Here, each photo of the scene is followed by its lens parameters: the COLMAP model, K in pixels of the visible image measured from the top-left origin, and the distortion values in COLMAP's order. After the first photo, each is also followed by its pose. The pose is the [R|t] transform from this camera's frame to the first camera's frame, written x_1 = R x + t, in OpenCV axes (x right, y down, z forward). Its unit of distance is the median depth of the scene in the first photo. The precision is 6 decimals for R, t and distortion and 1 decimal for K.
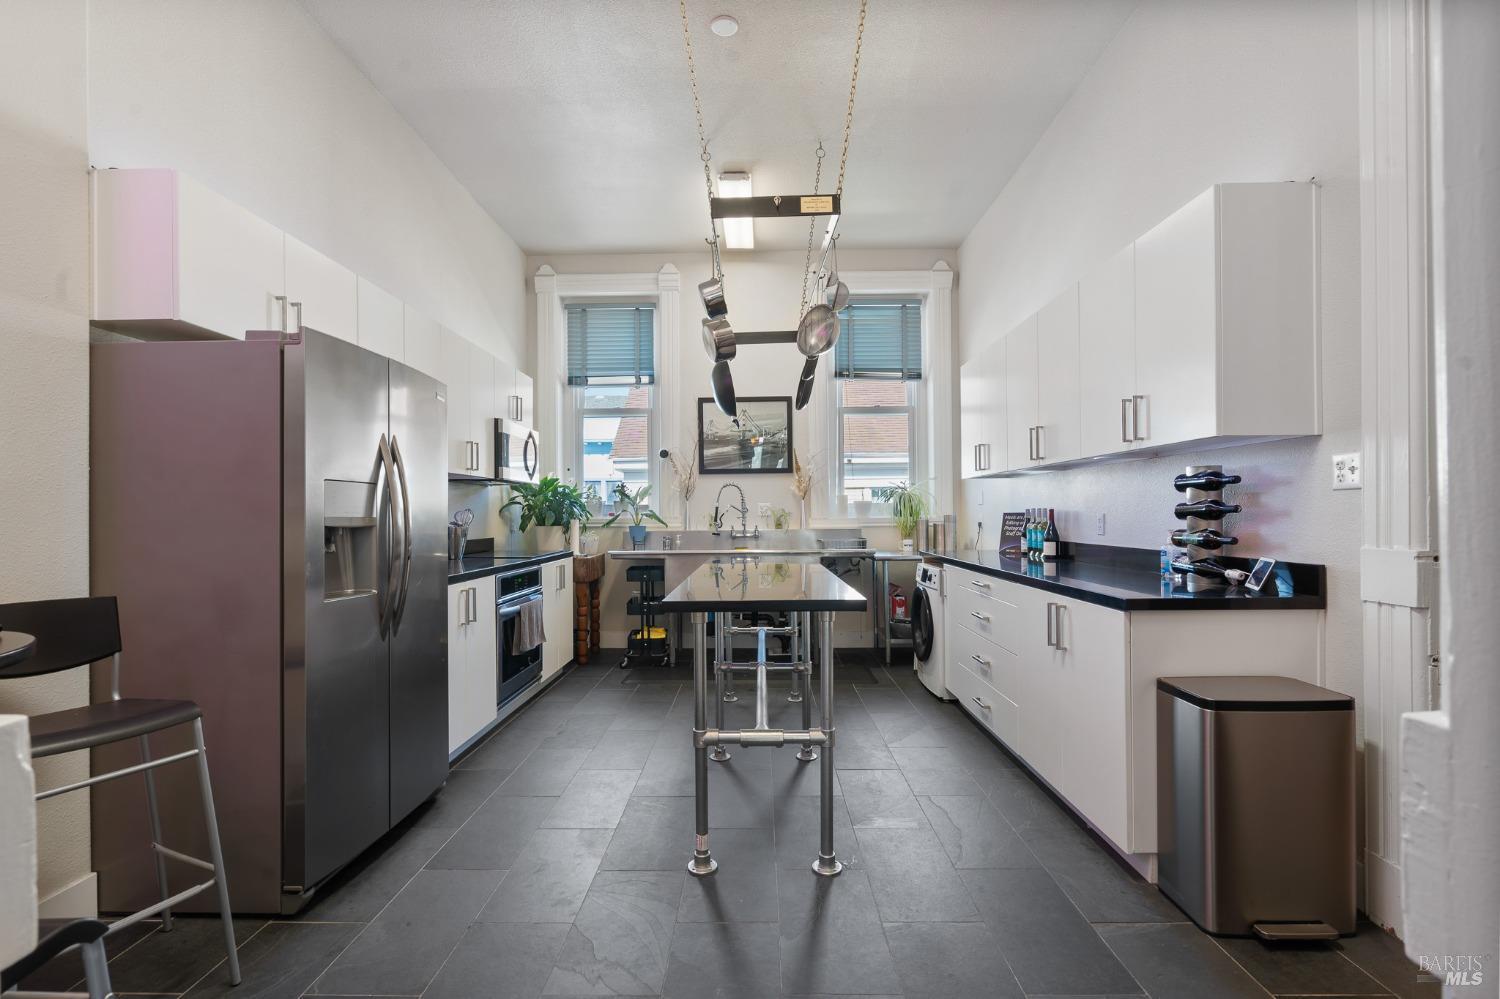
lens RADIAL K [[685.8, 0, 756.5], [0, 685.8, 505.9], [0, 0, 1]] dist [-0.003512, 0.003696]
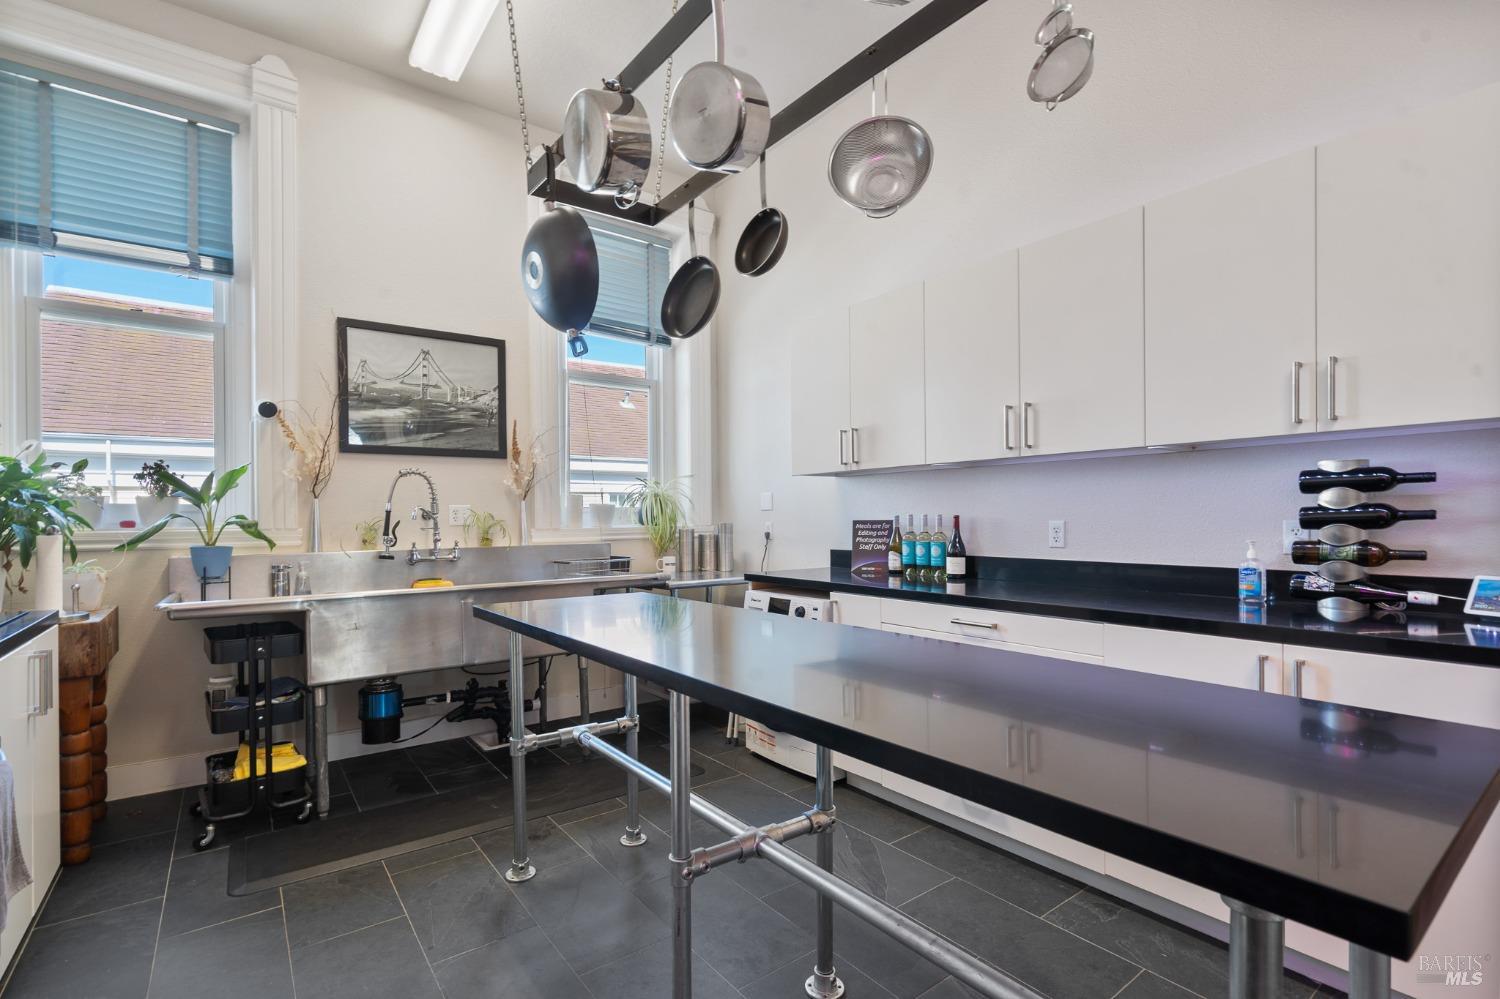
lens RADIAL K [[685.8, 0, 745.1], [0, 685.8, 519.0], [0, 0, 1]] dist [-0.003512, 0.003696]
pose [[0.792340, 0.002451, 0.610075, -0.169583], [-0.006078, 0.999974, 0.003877, 0.004842], [-0.610050, -0.006780, 0.792334, 0.361520]]
